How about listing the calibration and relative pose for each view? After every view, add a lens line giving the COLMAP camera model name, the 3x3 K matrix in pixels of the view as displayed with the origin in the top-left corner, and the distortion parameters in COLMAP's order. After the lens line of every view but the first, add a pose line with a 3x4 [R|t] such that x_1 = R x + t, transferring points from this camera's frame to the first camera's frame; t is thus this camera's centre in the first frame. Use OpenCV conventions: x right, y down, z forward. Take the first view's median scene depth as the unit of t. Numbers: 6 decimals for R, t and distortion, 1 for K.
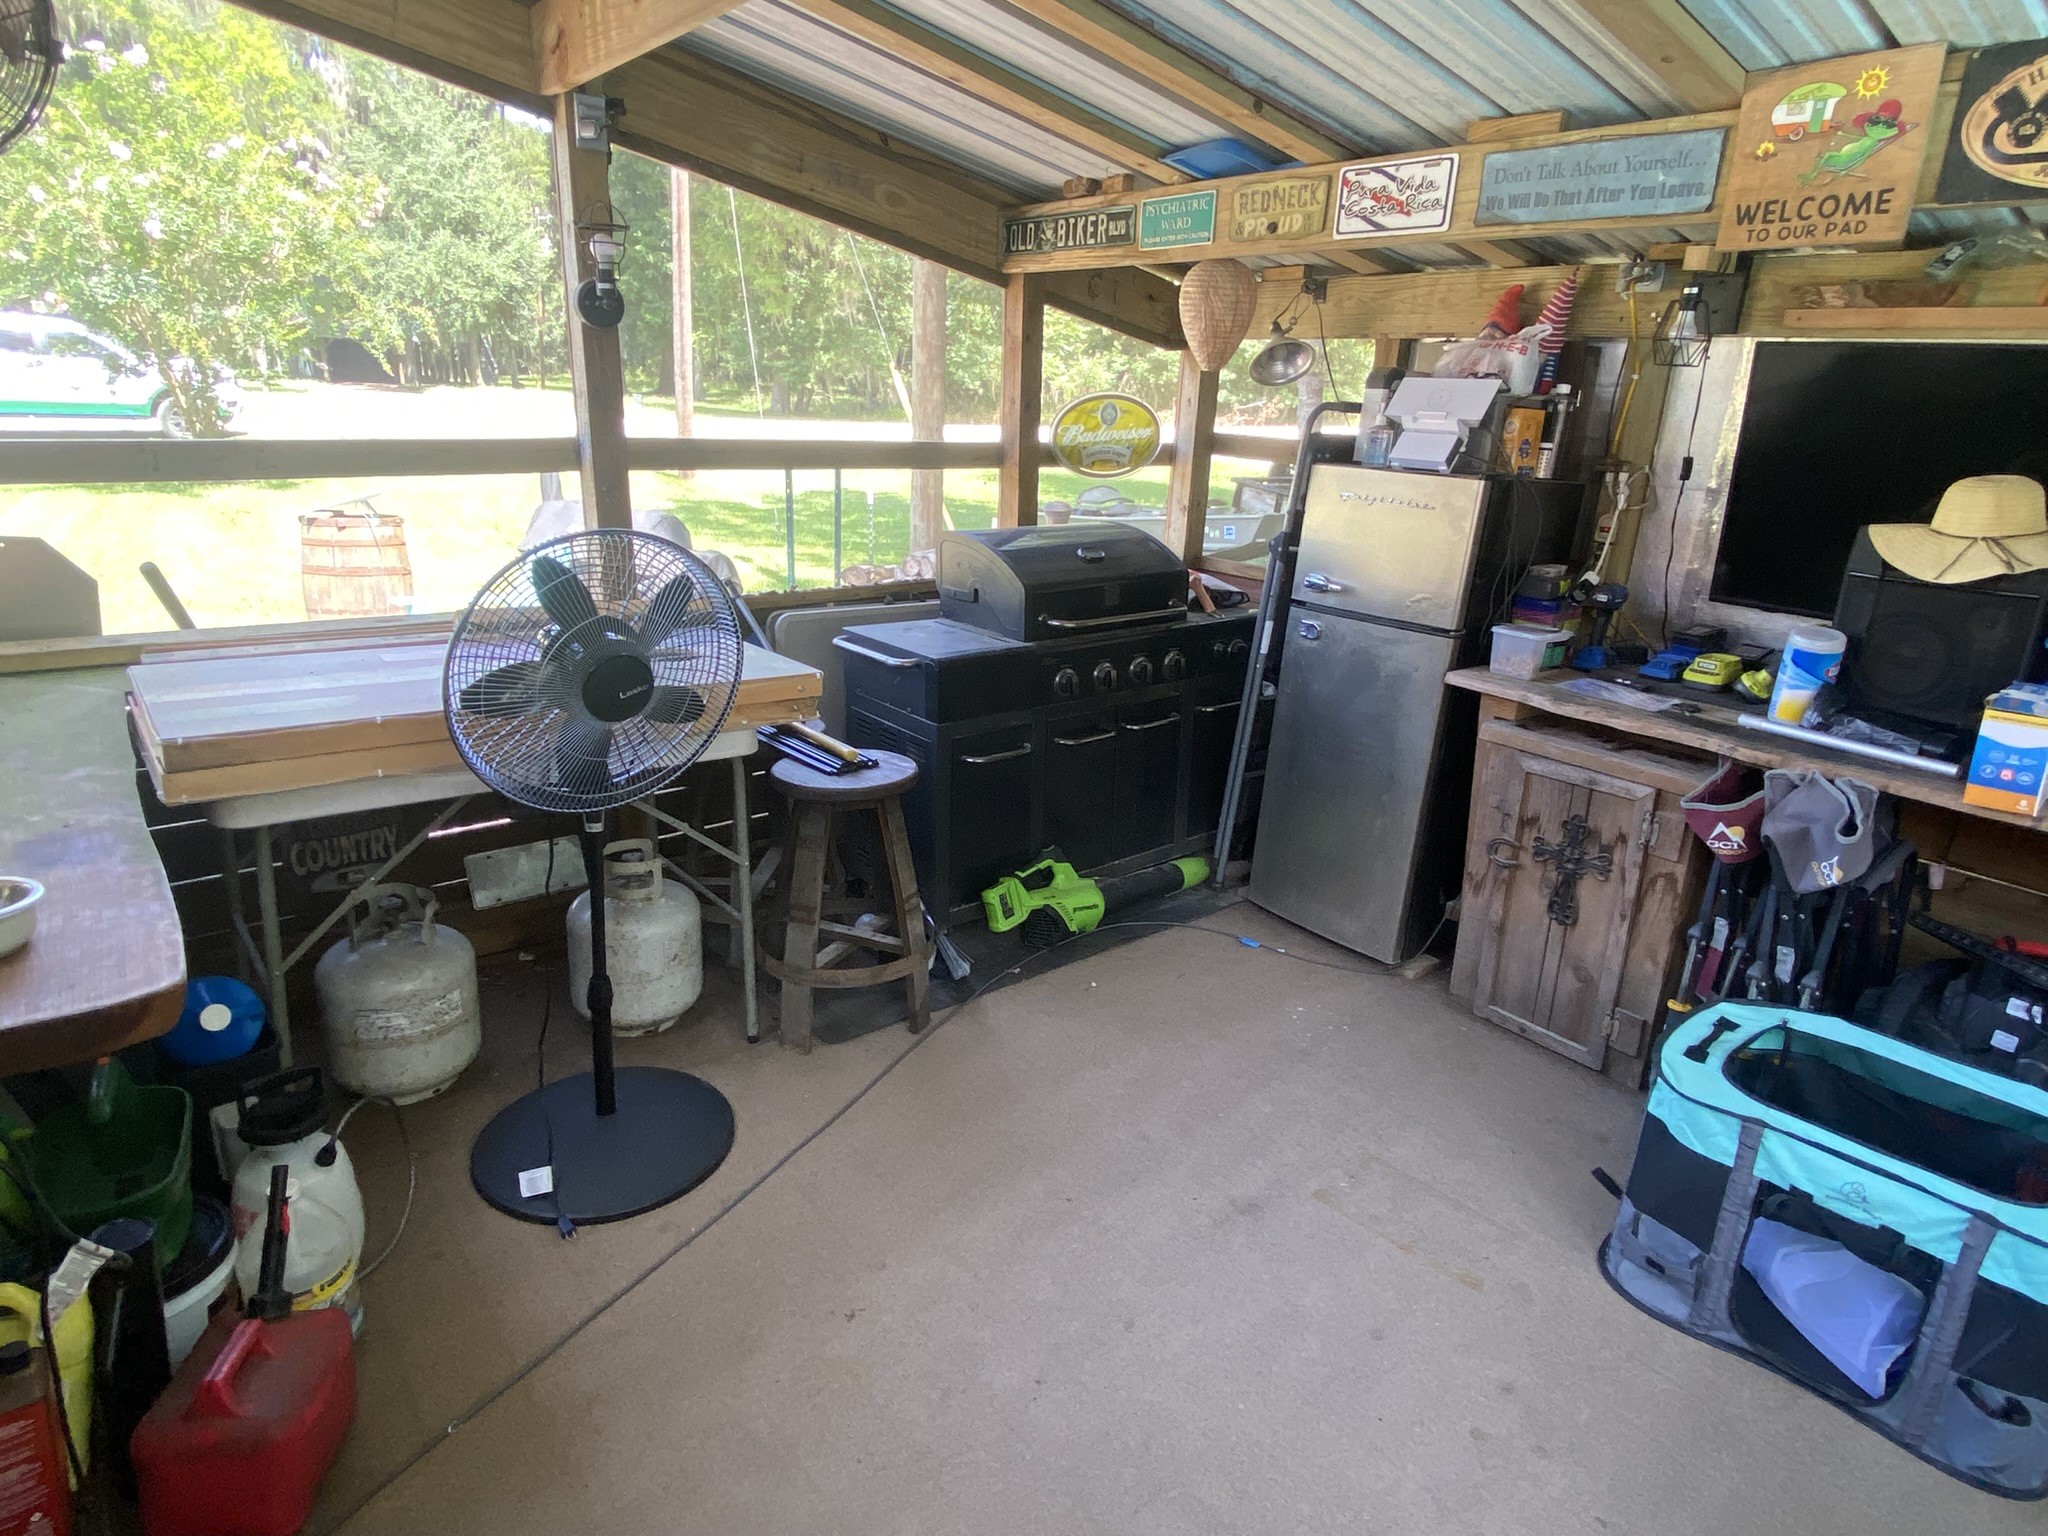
lens RADIAL K [[1159.5, 0, 1024.0], [0, 1159.5, 768.0], [0, 0, 1]] dist [-0.000898, -0.012245]
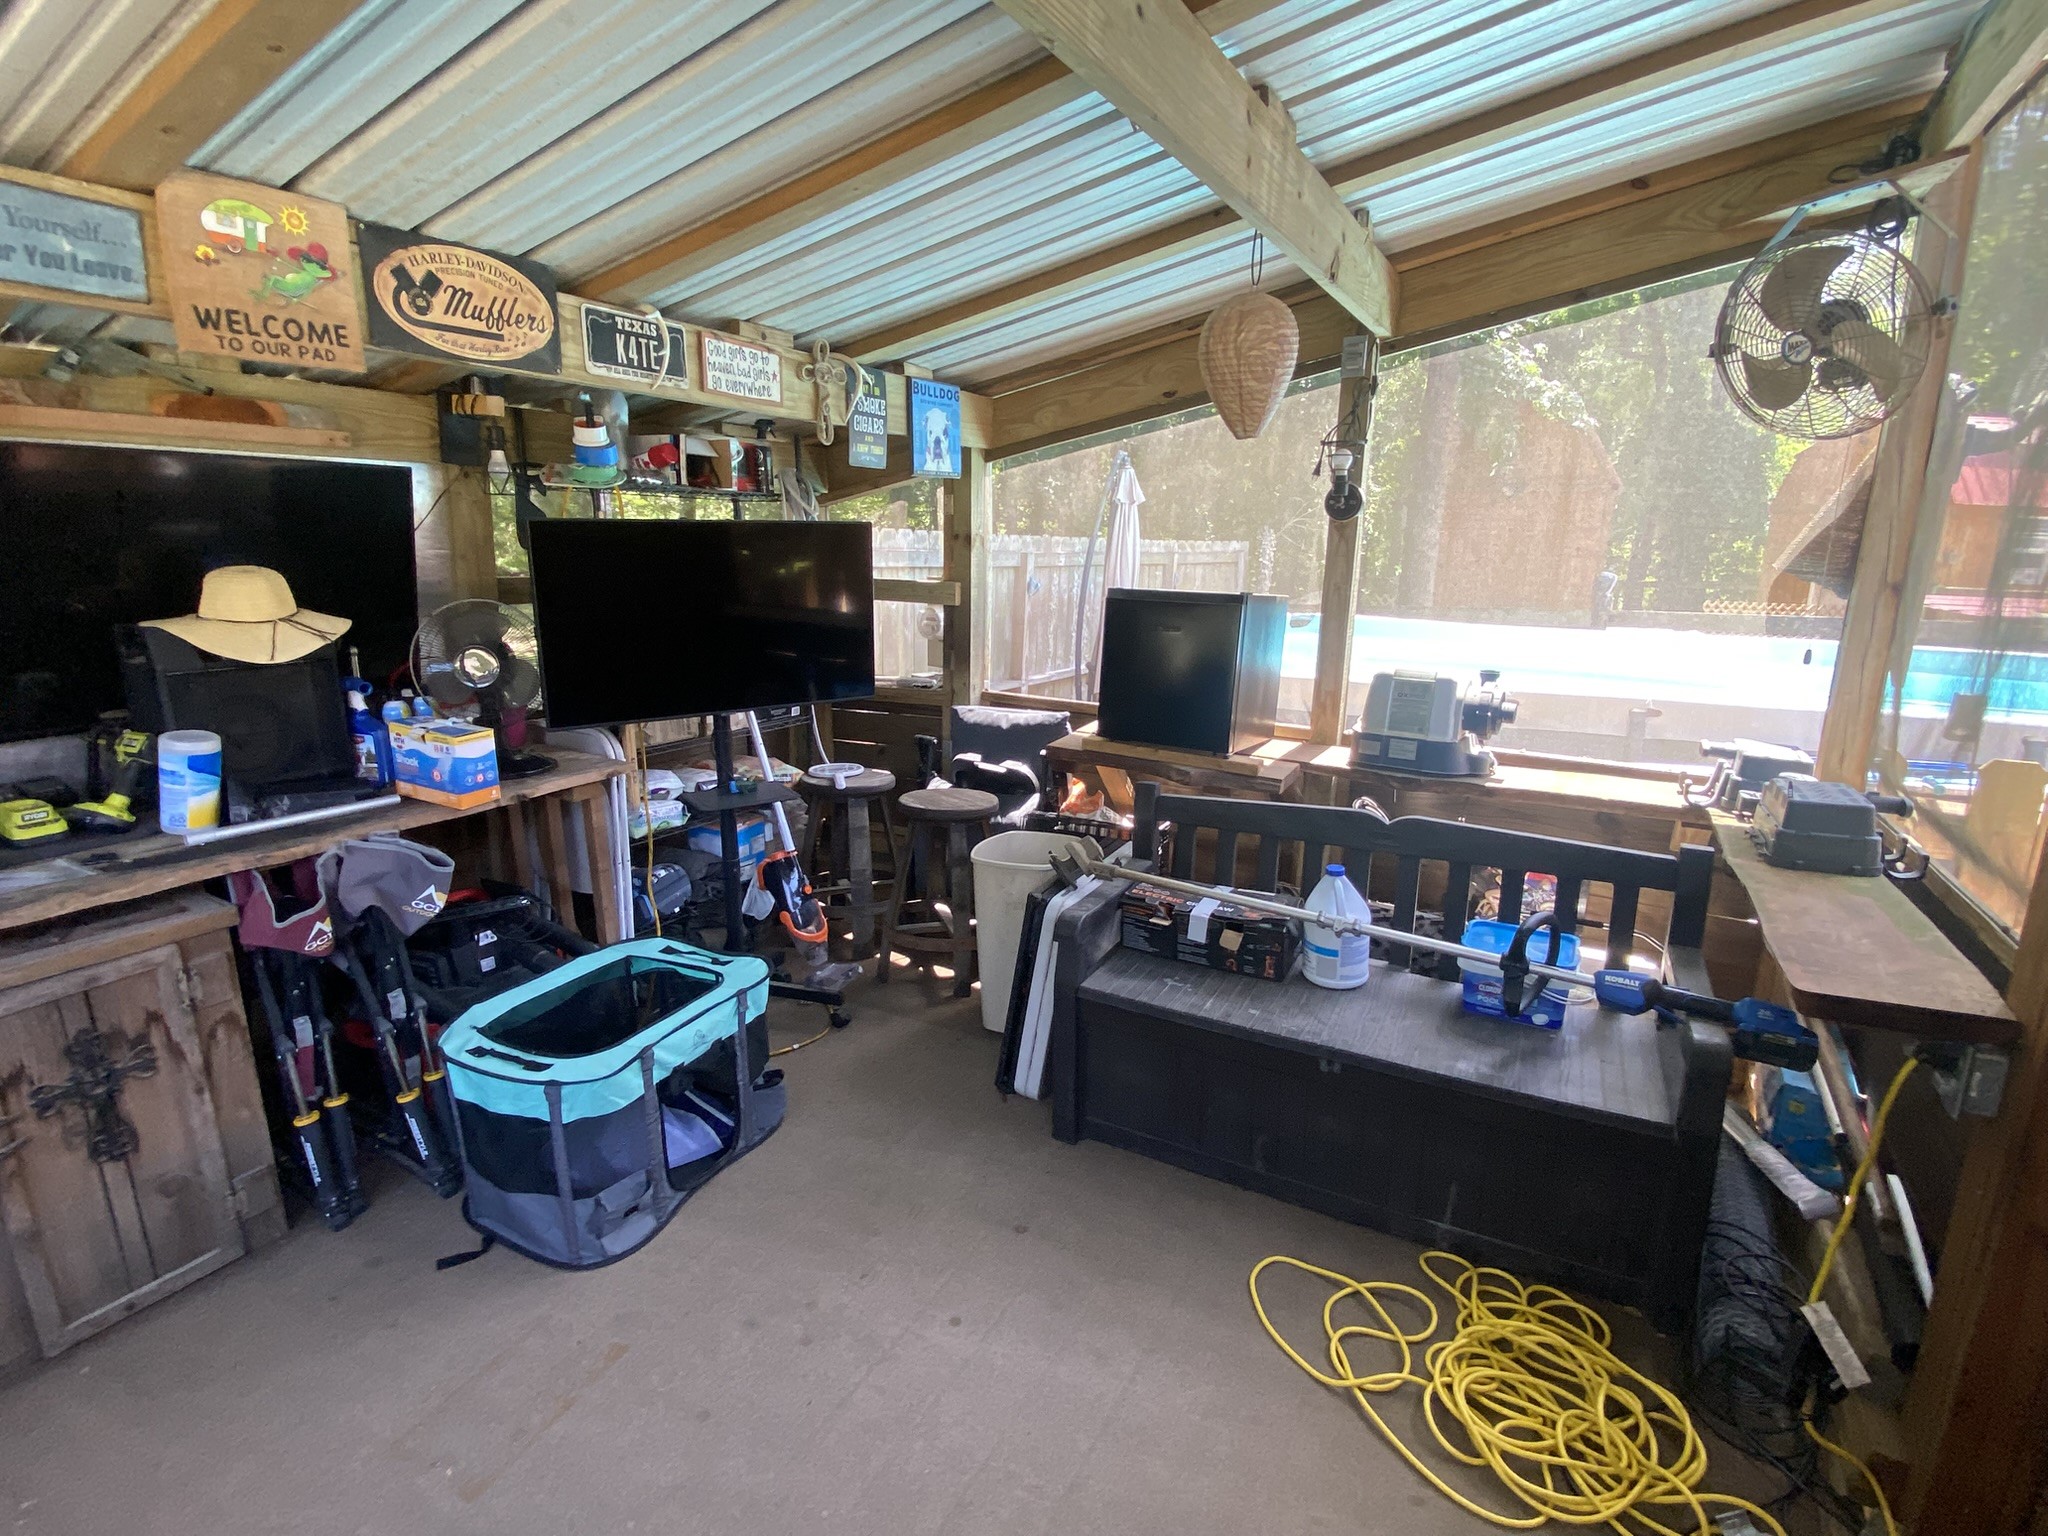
lens RADIAL K [[989.3, 0, 1024.0], [0, 989.3, 768.0], [0, 0, 1]] dist [0.003003, -0.014119]
pose [[-0.393304, -0.253171, 0.883865, -0.442675], [0.256944, 0.892770, 0.370057, -0.280915], [-0.882775, 0.372649, -0.286079, 0.788117]]
